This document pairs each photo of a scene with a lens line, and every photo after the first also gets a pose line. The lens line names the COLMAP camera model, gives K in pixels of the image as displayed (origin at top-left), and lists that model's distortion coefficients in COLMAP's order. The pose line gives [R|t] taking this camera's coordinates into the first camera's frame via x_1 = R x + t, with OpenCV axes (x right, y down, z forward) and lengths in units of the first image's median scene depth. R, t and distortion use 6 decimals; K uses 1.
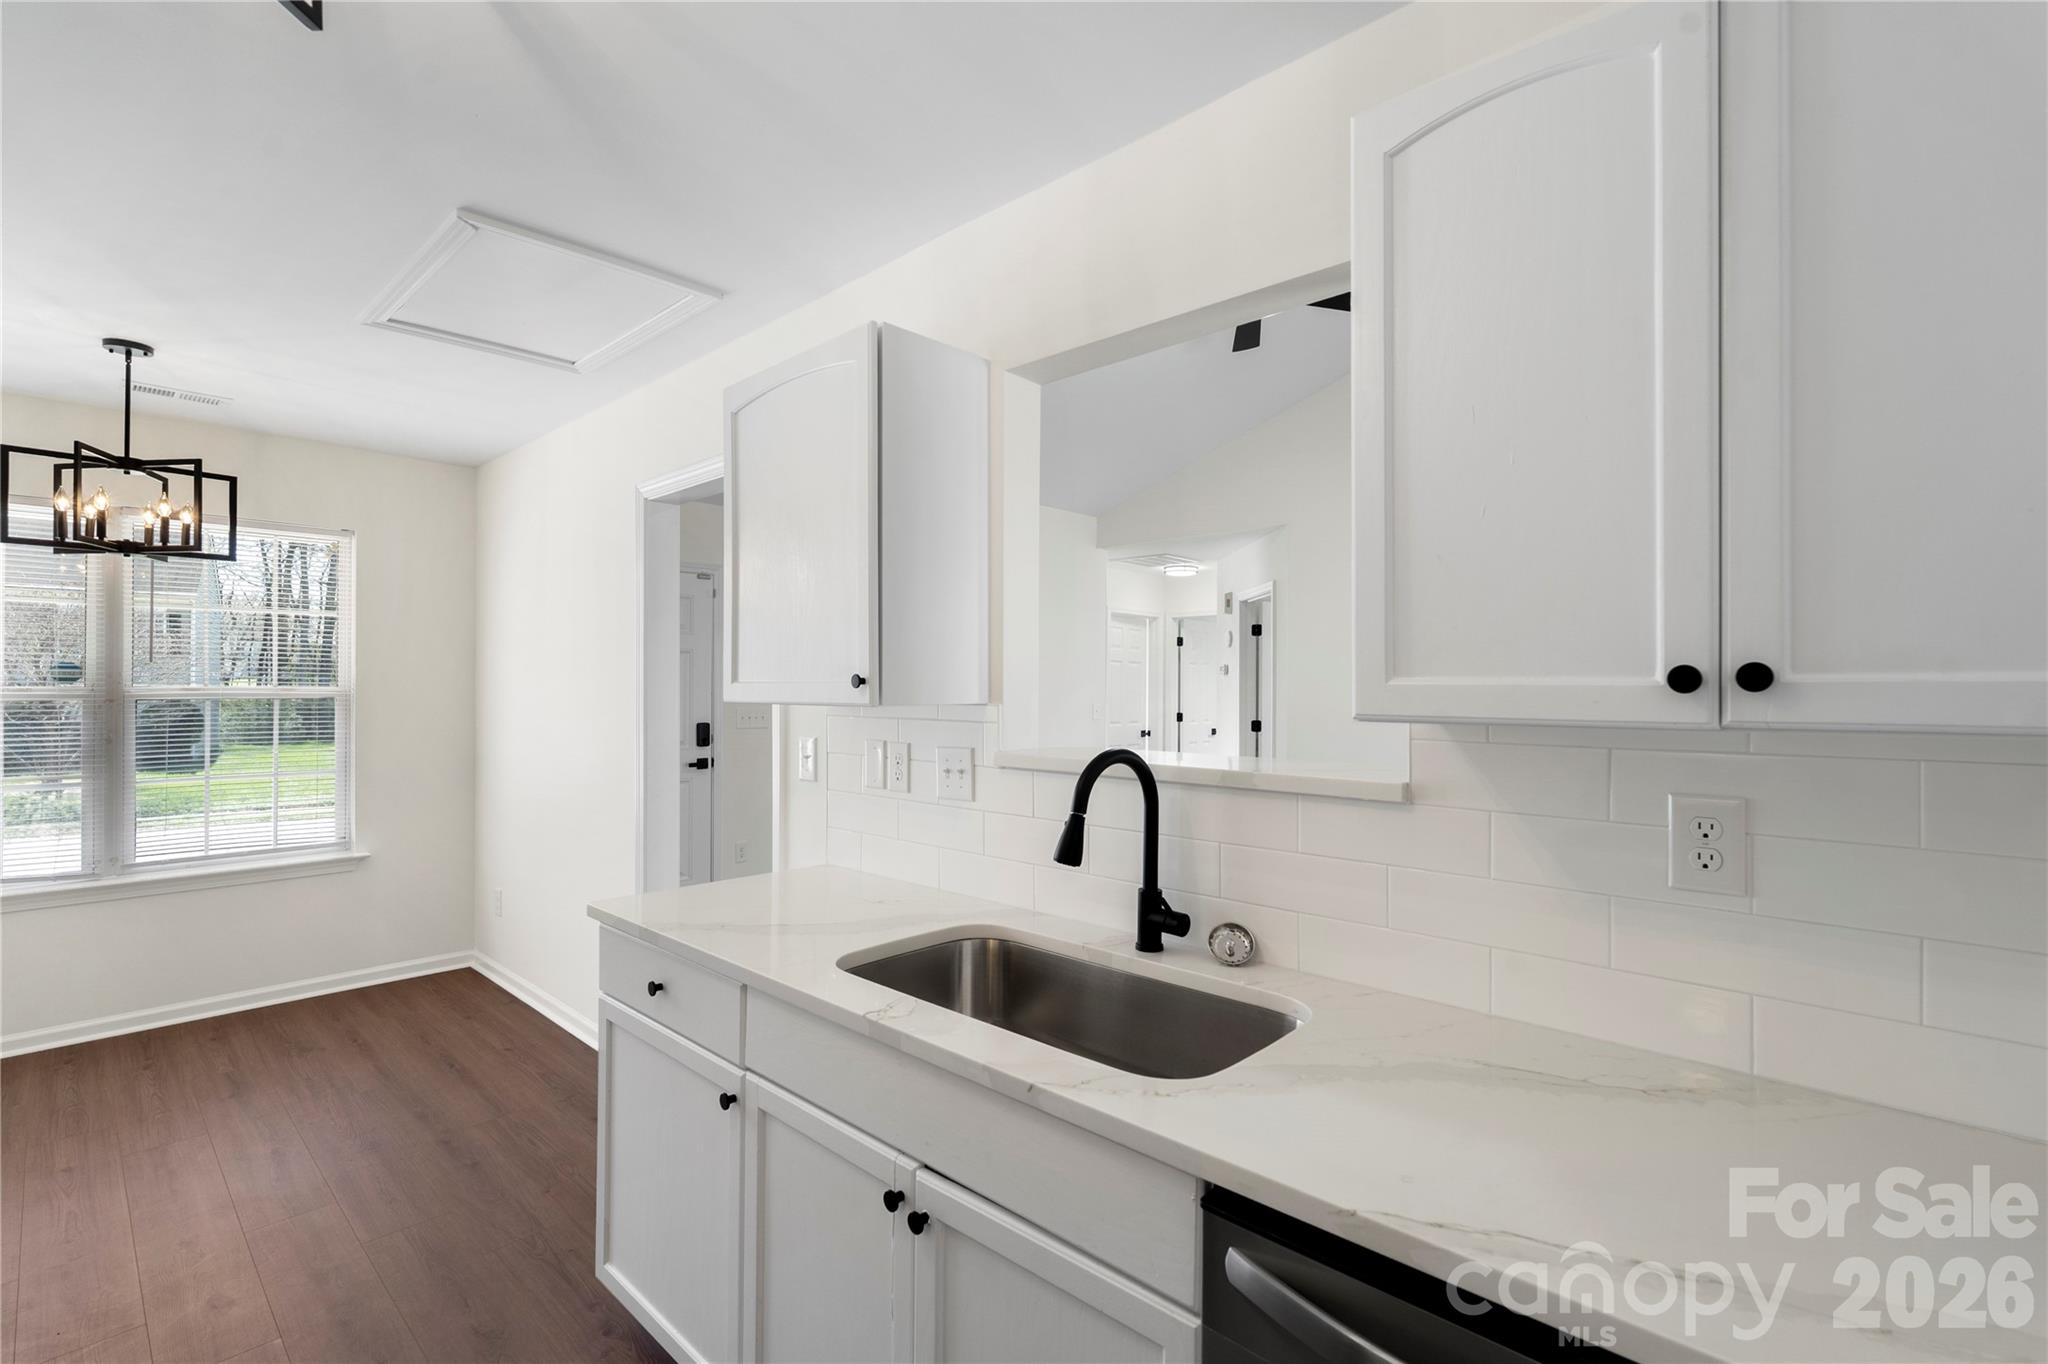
lens RADIAL K [[905.3, 0, 1023.8], [0, 905.3, 679.6], [0, 0, 1]] dist [-0.003503, 0.000028]
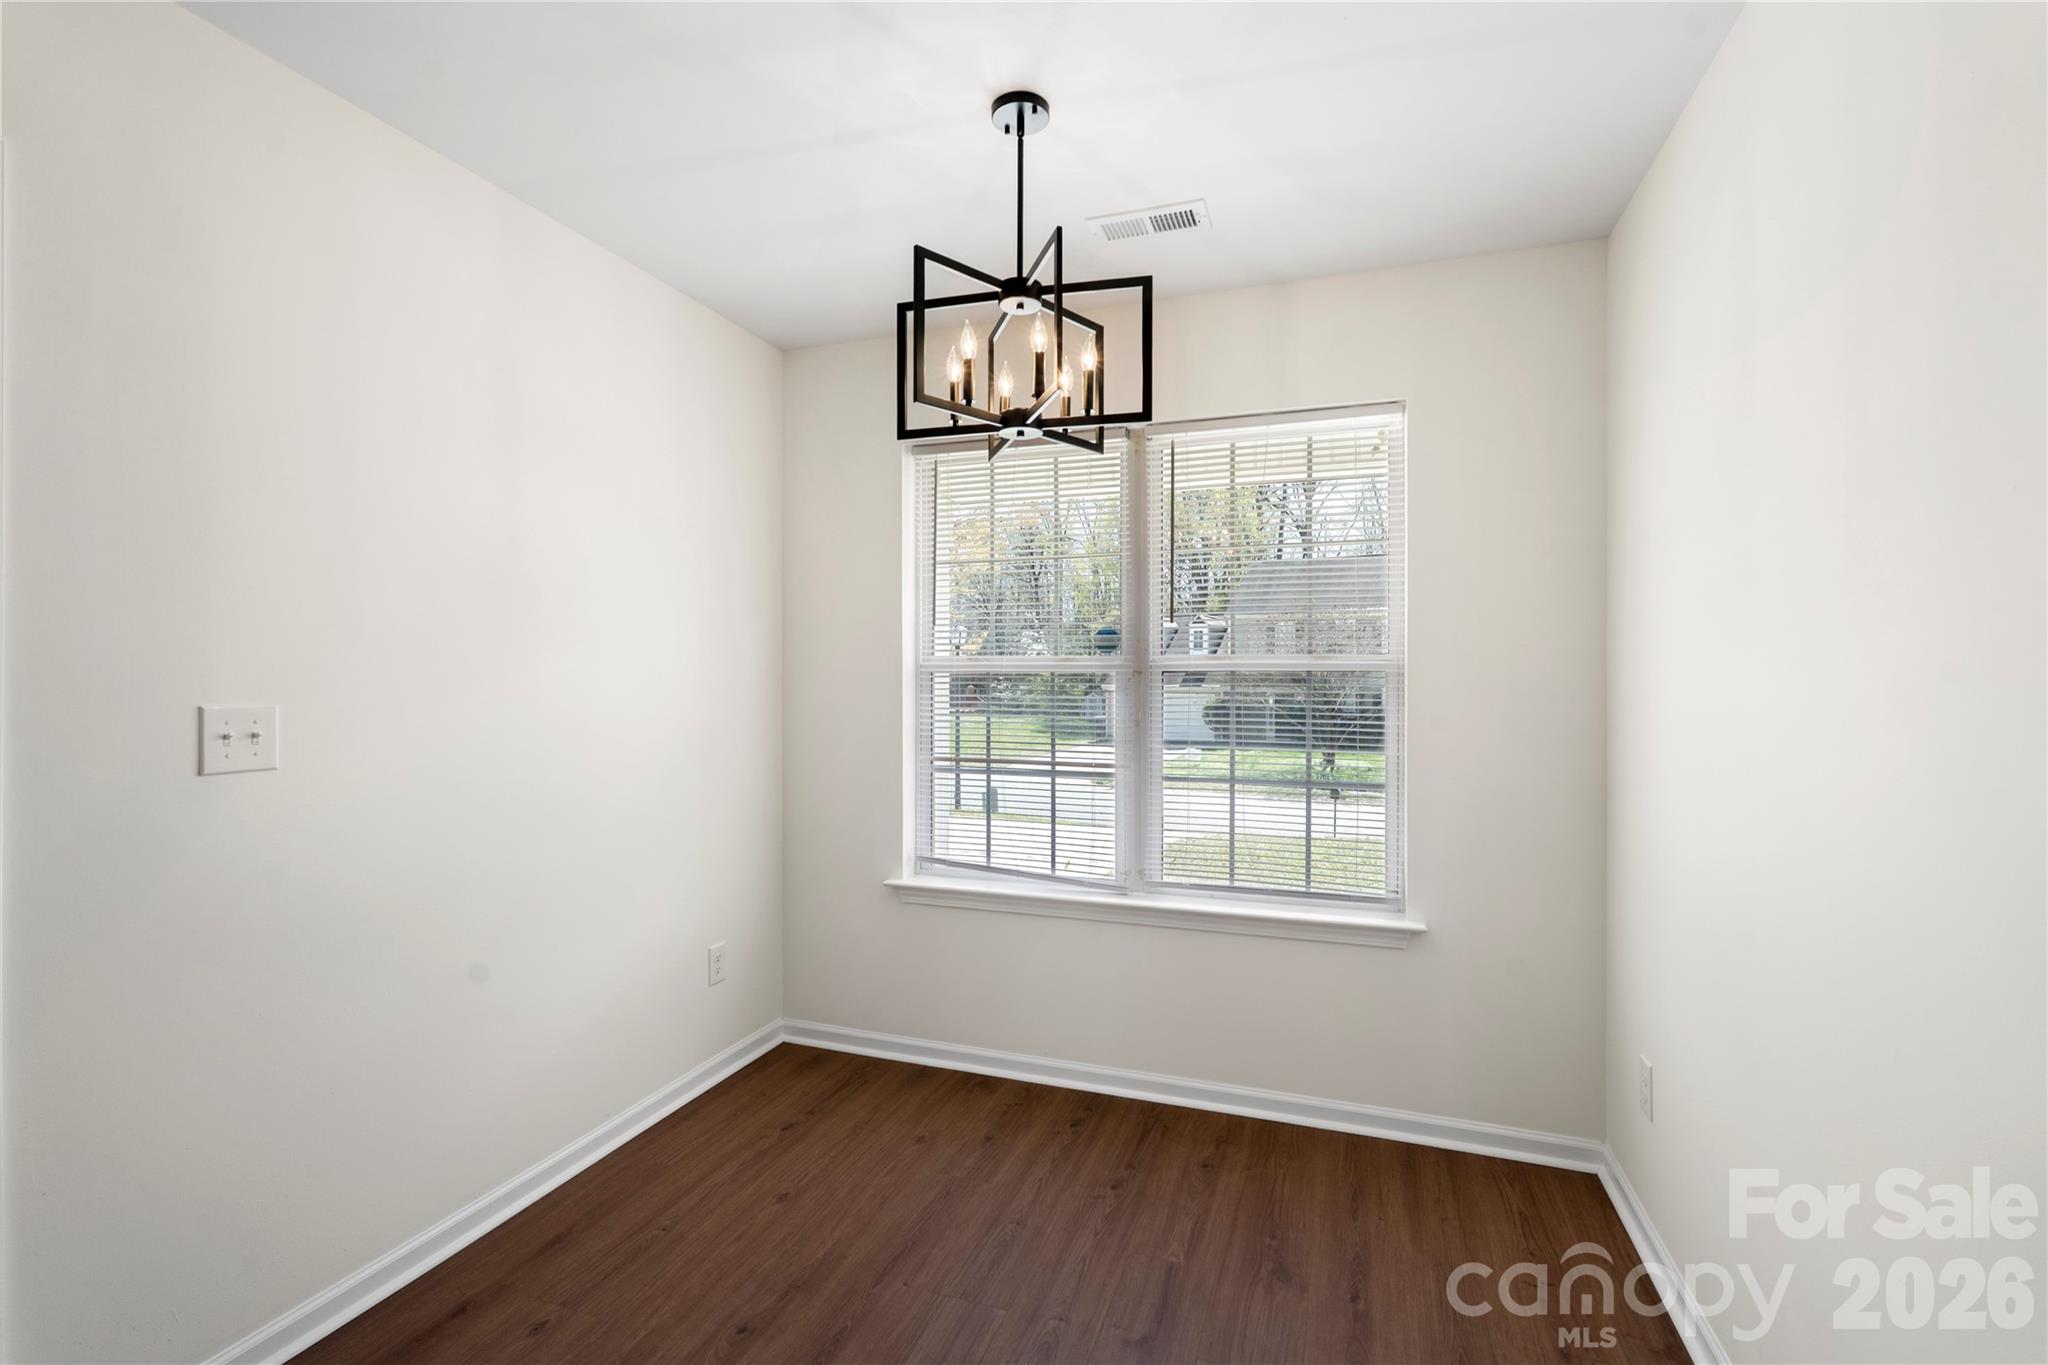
lens RADIAL K [[905.3, 0, 1033.0], [0, 905.3, 682.7], [0, 0, 1]] dist [-0.003503, 0.000028]
pose [[0.401089, -0.002769, -0.916035, -0.316041], [0.002140, 0.999996, -0.002086, 0.033416], [0.916037, -0.001124, 0.401093, 0.595480]]
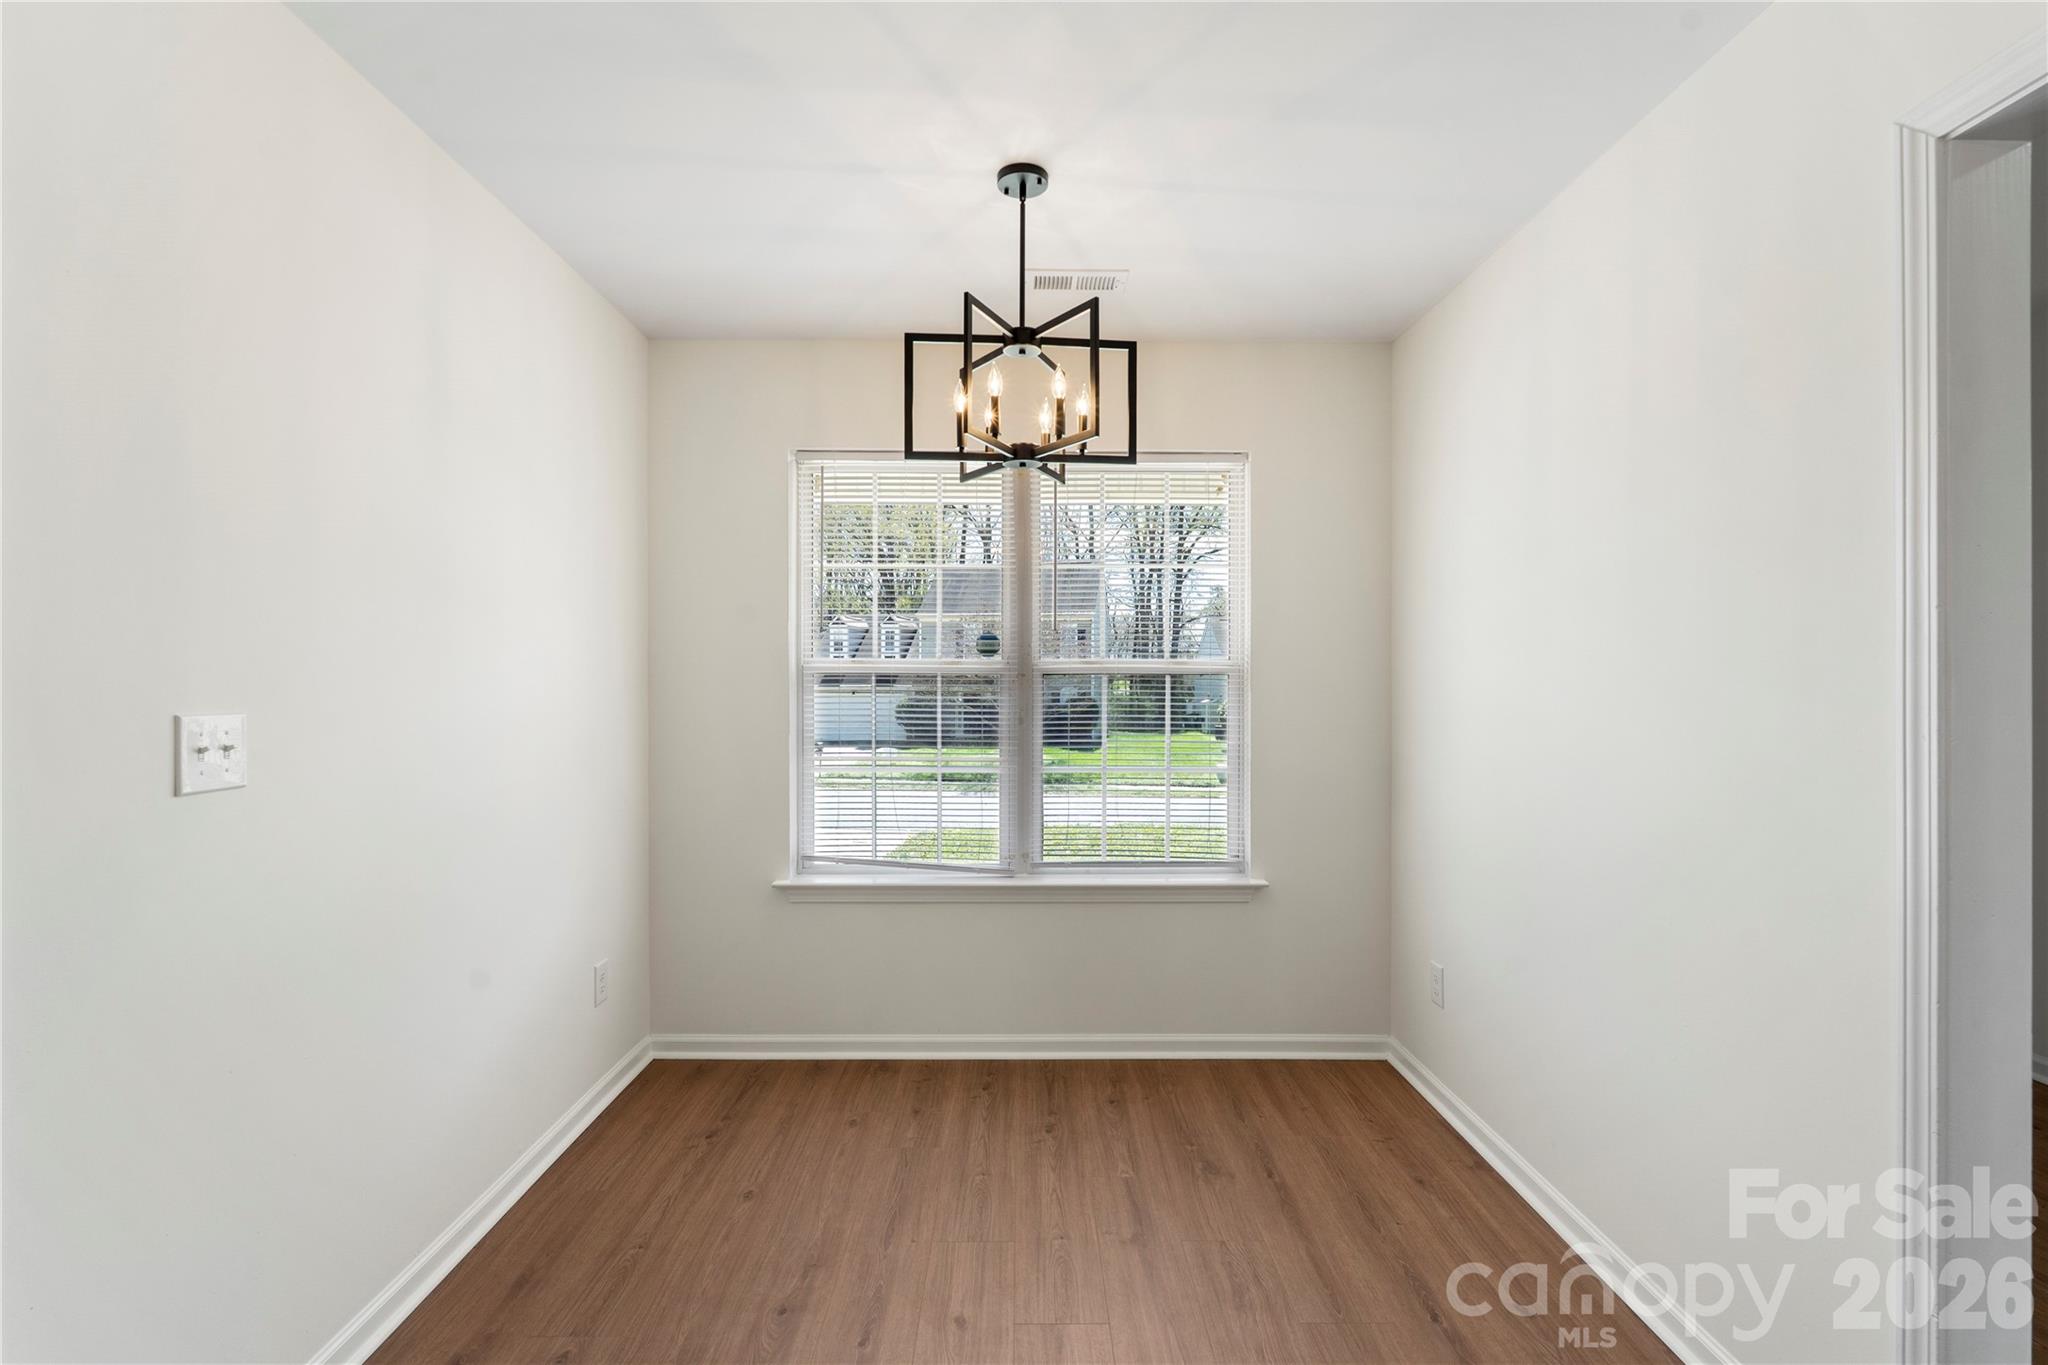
lens RADIAL K [[905.3, 0, 1035.2], [0, 905.3, 684.9], [0, 0, 1]] dist [-0.003503, 0.000028]
pose [[0.692266, -0.001621, -0.721641, -0.365196], [0.003820, 0.999992, 0.001419, 0.031558], [0.721633, -0.003739, 0.692266, 0.397395]]
